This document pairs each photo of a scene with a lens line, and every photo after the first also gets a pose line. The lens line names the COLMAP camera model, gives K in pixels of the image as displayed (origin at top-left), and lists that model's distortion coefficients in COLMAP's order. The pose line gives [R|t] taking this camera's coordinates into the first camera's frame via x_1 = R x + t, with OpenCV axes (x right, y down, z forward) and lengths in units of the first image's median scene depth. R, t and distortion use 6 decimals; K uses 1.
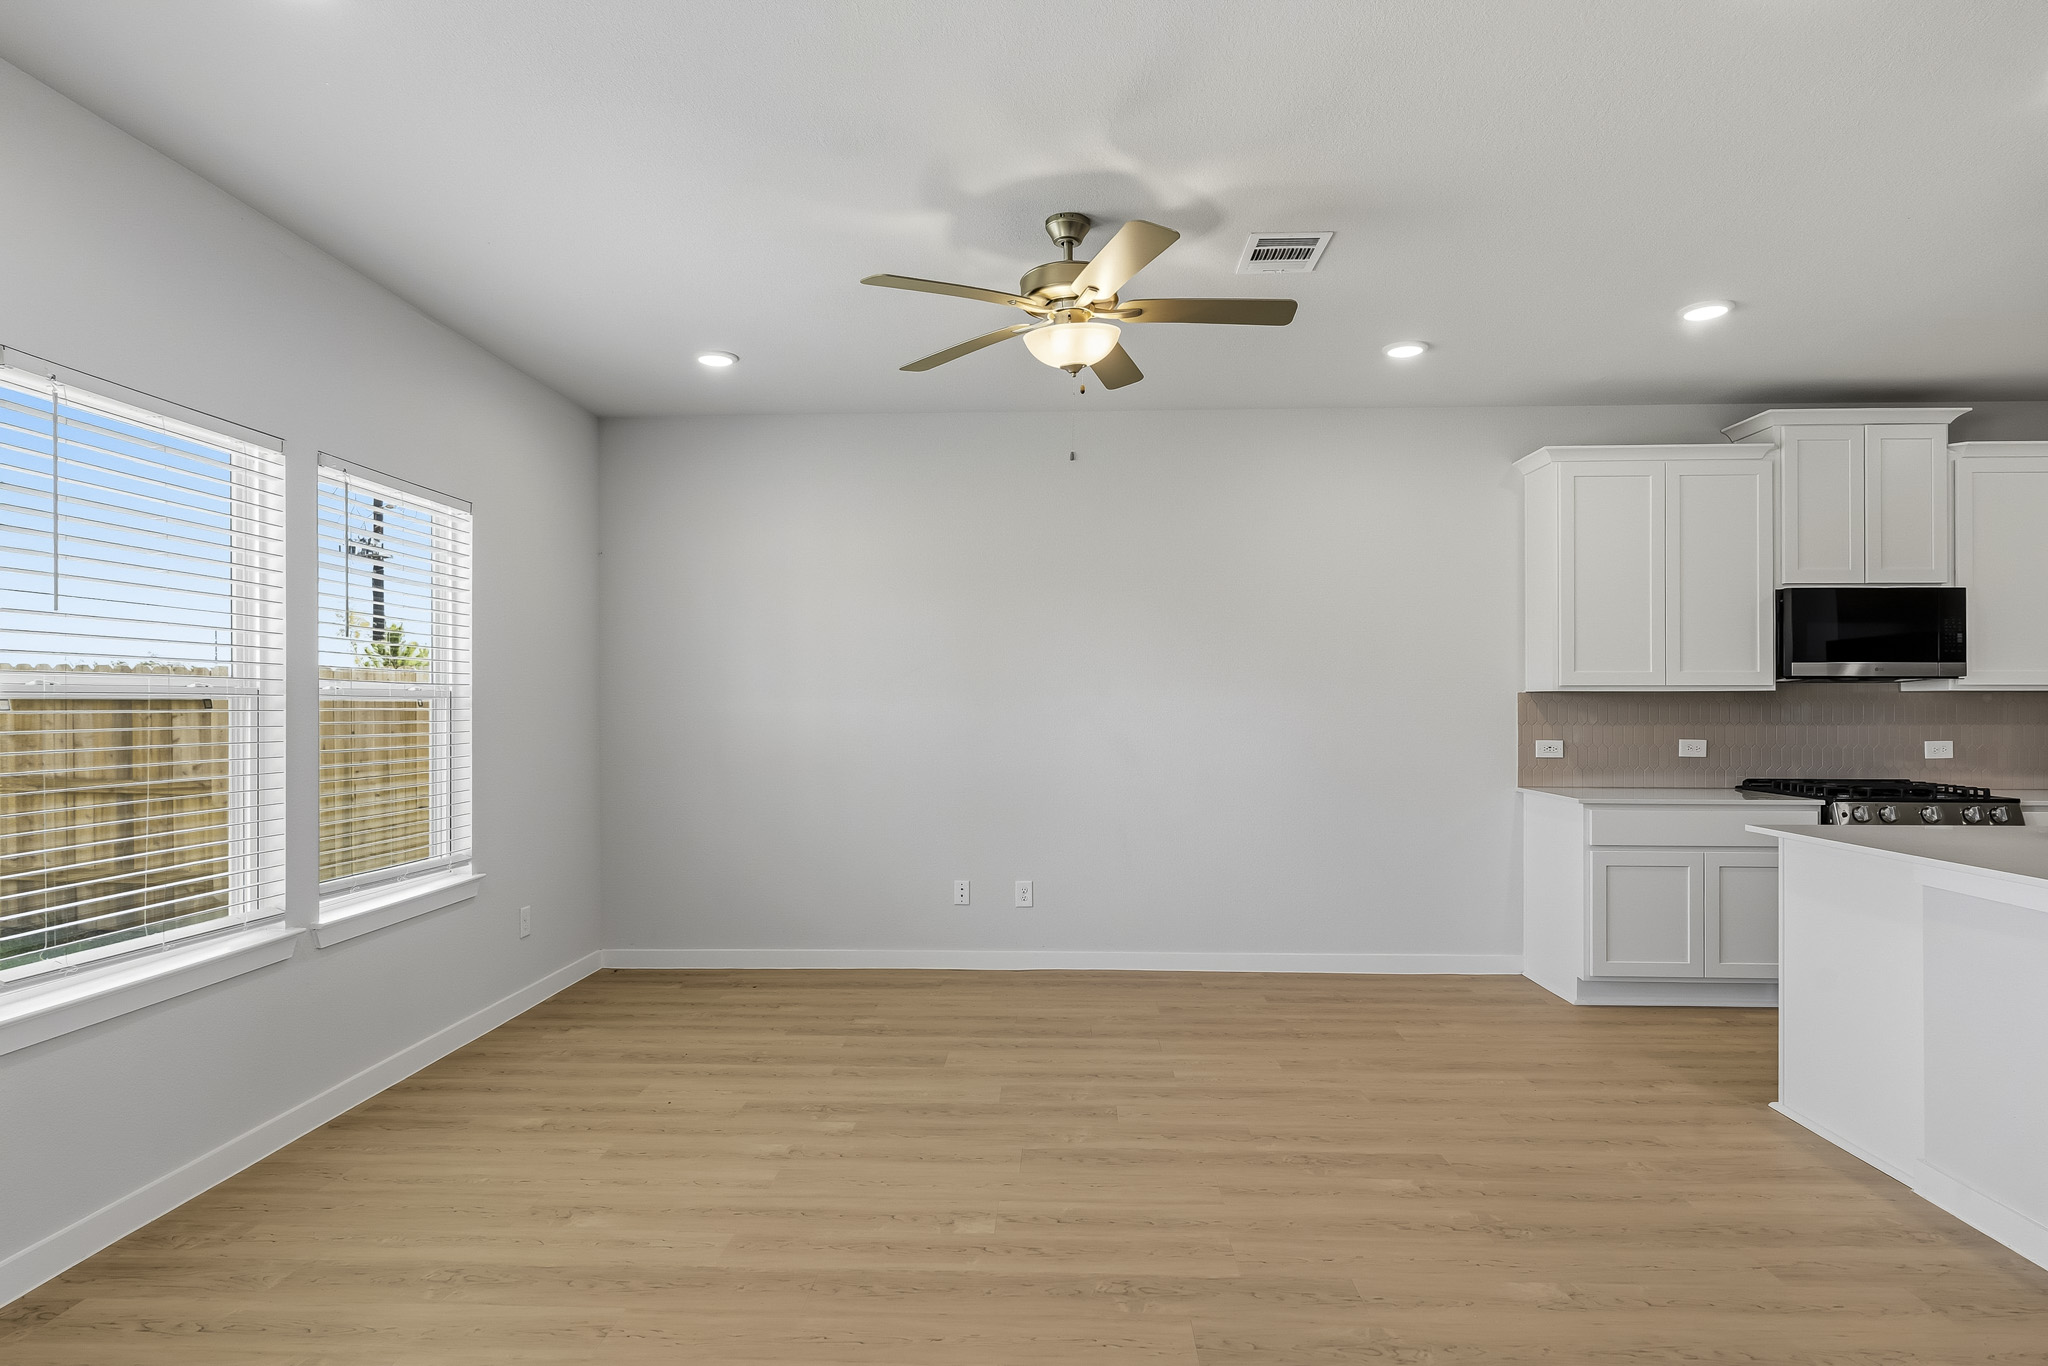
lens RADIAL K [[1089.1, 0, 1023.6], [0, 1089.1, 704.0], [0, 0, 1]] dist [-0.003635, 0.003775]
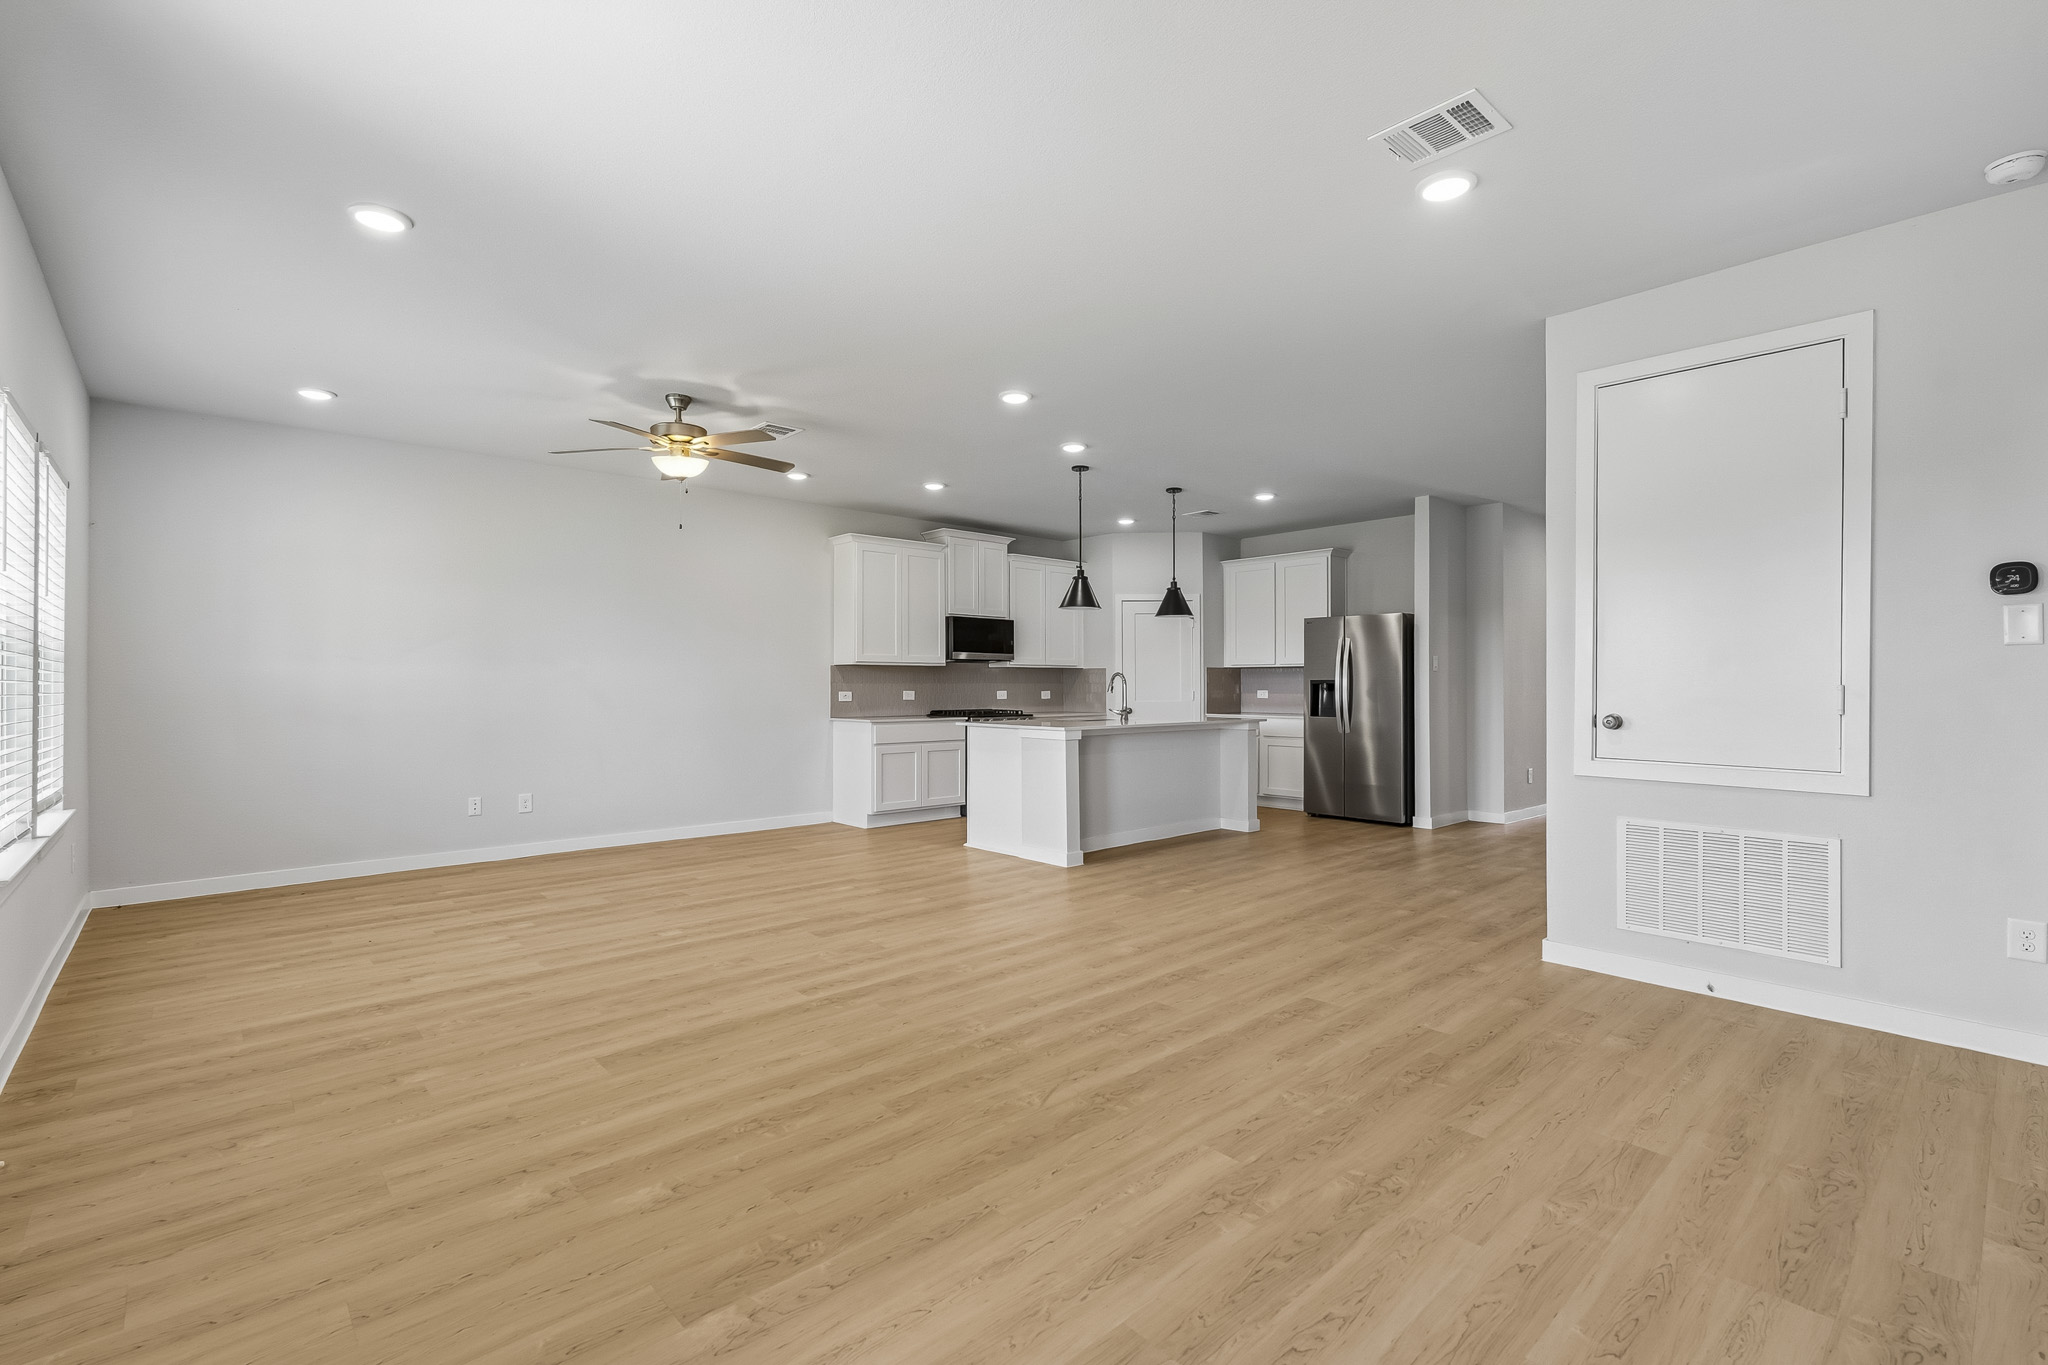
lens RADIAL K [[908.6, 0, 1029.9], [0, 908.6, 679.9], [0, 0, 1]] dist [-0.002360, 0.001054]
pose [[0.708682, 0.004368, 0.705514, -0.468354], [0.001169, 0.999972, -0.007365, 0.031460], [-0.705527, 0.006044, 0.708658, -0.374459]]
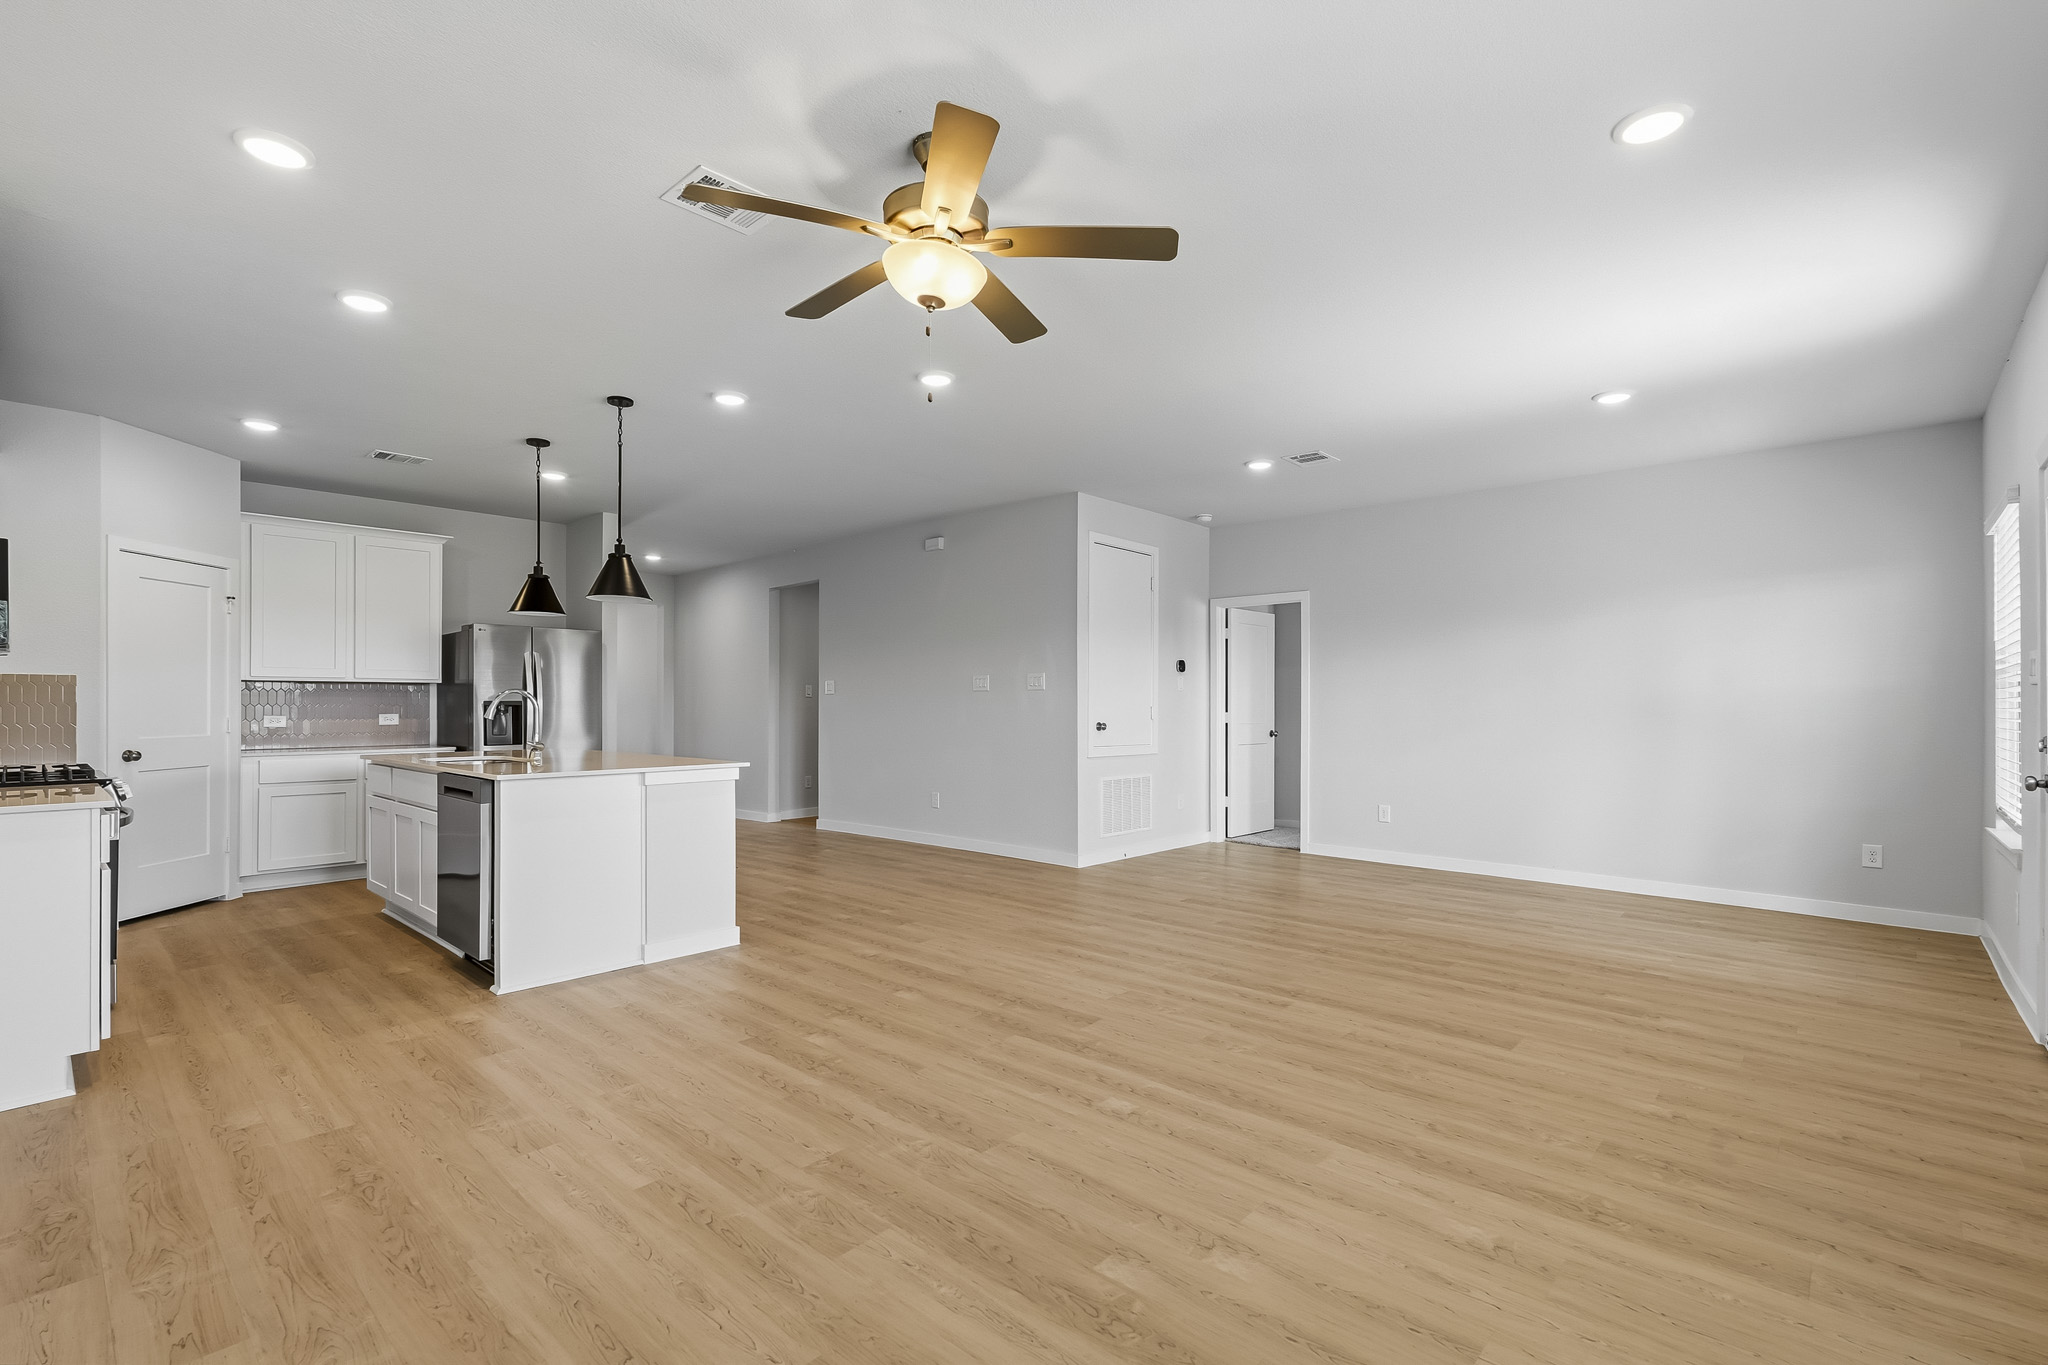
lens RADIAL K [[908.6, 0, 1023.6], [0, 908.6, 702.0], [0, 0, 1]] dist [-0.002360, 0.001054]
pose [[-0.760918, 0.002943, 0.648842, -0.396766], [0.001995, 0.999996, -0.002196, 0.025429], [-0.648845, -0.000377, -0.760920, 1.182945]]
